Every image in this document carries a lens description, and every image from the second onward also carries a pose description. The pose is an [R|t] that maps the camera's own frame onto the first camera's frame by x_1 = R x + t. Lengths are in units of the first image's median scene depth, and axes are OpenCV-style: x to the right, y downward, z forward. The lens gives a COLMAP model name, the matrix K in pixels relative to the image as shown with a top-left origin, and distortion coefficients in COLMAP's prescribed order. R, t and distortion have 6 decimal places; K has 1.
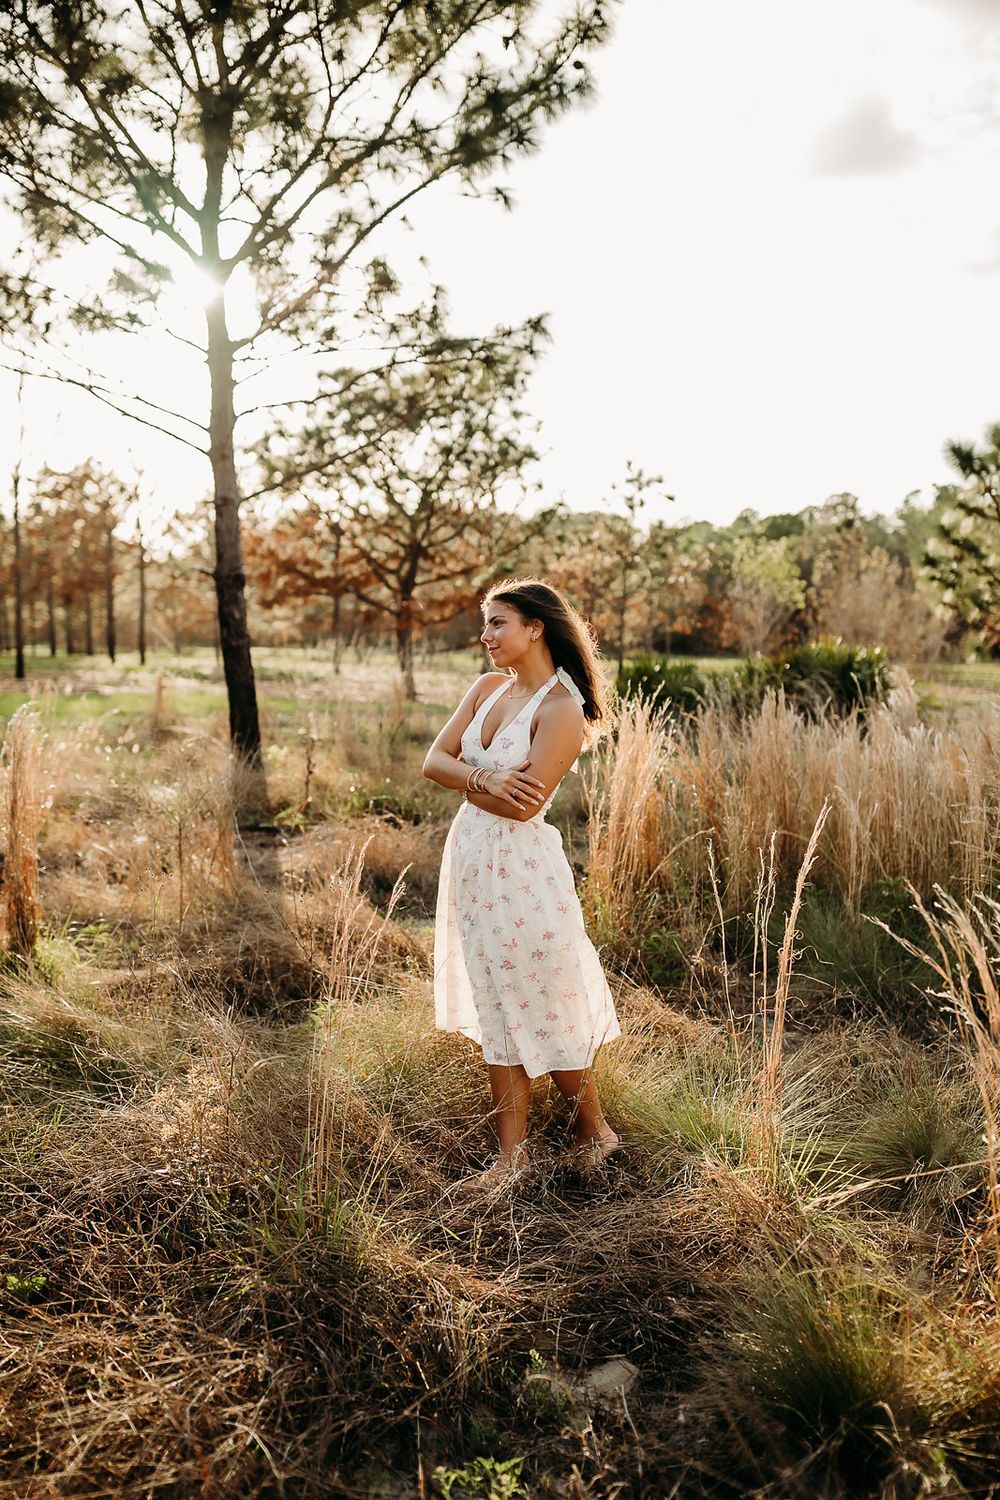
lens RADIAL K [[1577.0, 0, 507.0], [0, 1577.0, 713.0], [0, 0, 1]] dist [-0.003612, -0.002054]
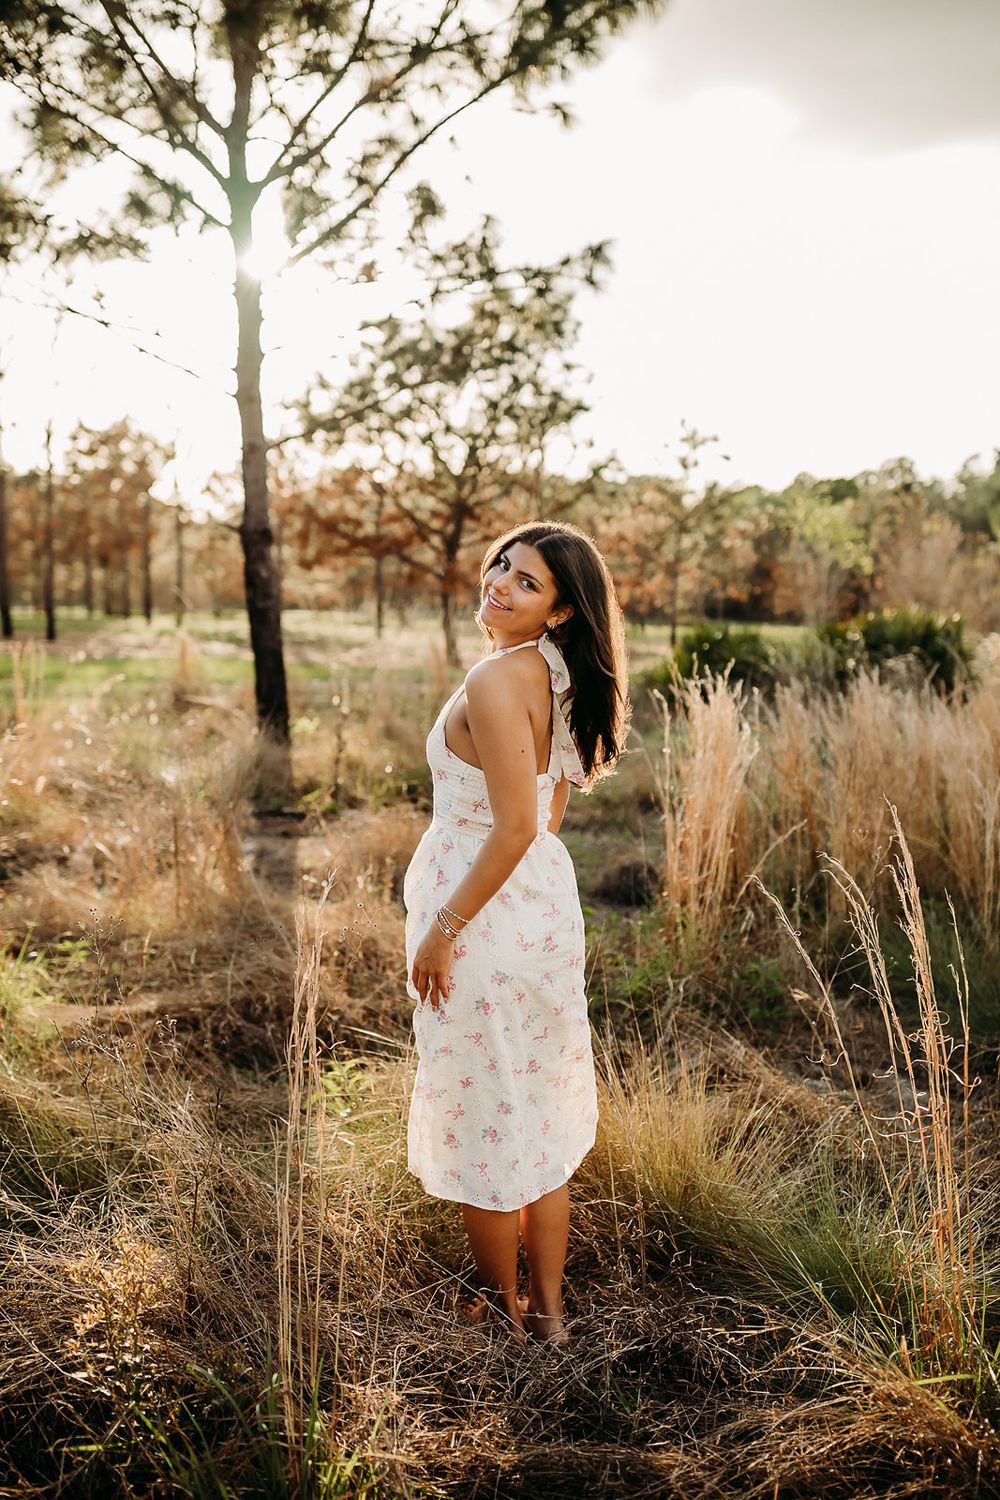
lens RADIAL K [[1577.0, 0, 507.0], [0, 1577.0, 713.0], [0, 0, 1]] dist [-0.003612, -0.002054]
pose [[0.999583, 0.009131, -0.027393, -0.002935], [-0.008531, 0.999723, 0.021918, -0.001581], [0.027586, -0.021676, 0.999384, 0.049359]]
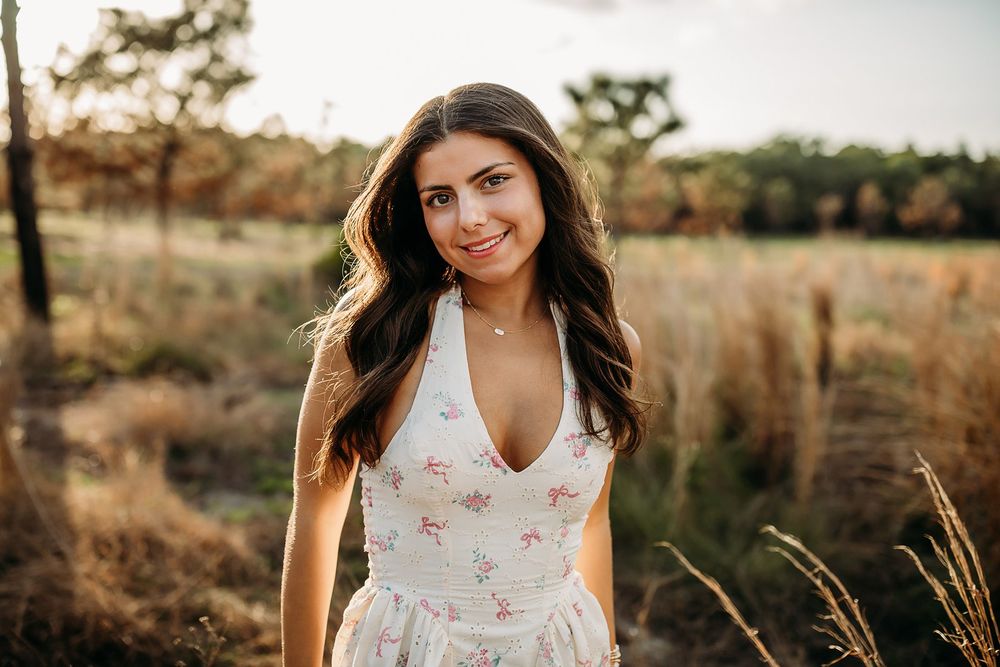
lens RADIAL K [[991.6, 0, 440.3], [0, 991.6, 316.9], [0, 0, 1]] dist [-0.006063, 0.002701]
pose [[0.976023, 0.002847, 0.217650, -0.018163], [-0.014577, 0.998525, 0.052307, -0.004085], [-0.217180, -0.054226, 0.974624, 0.120906]]
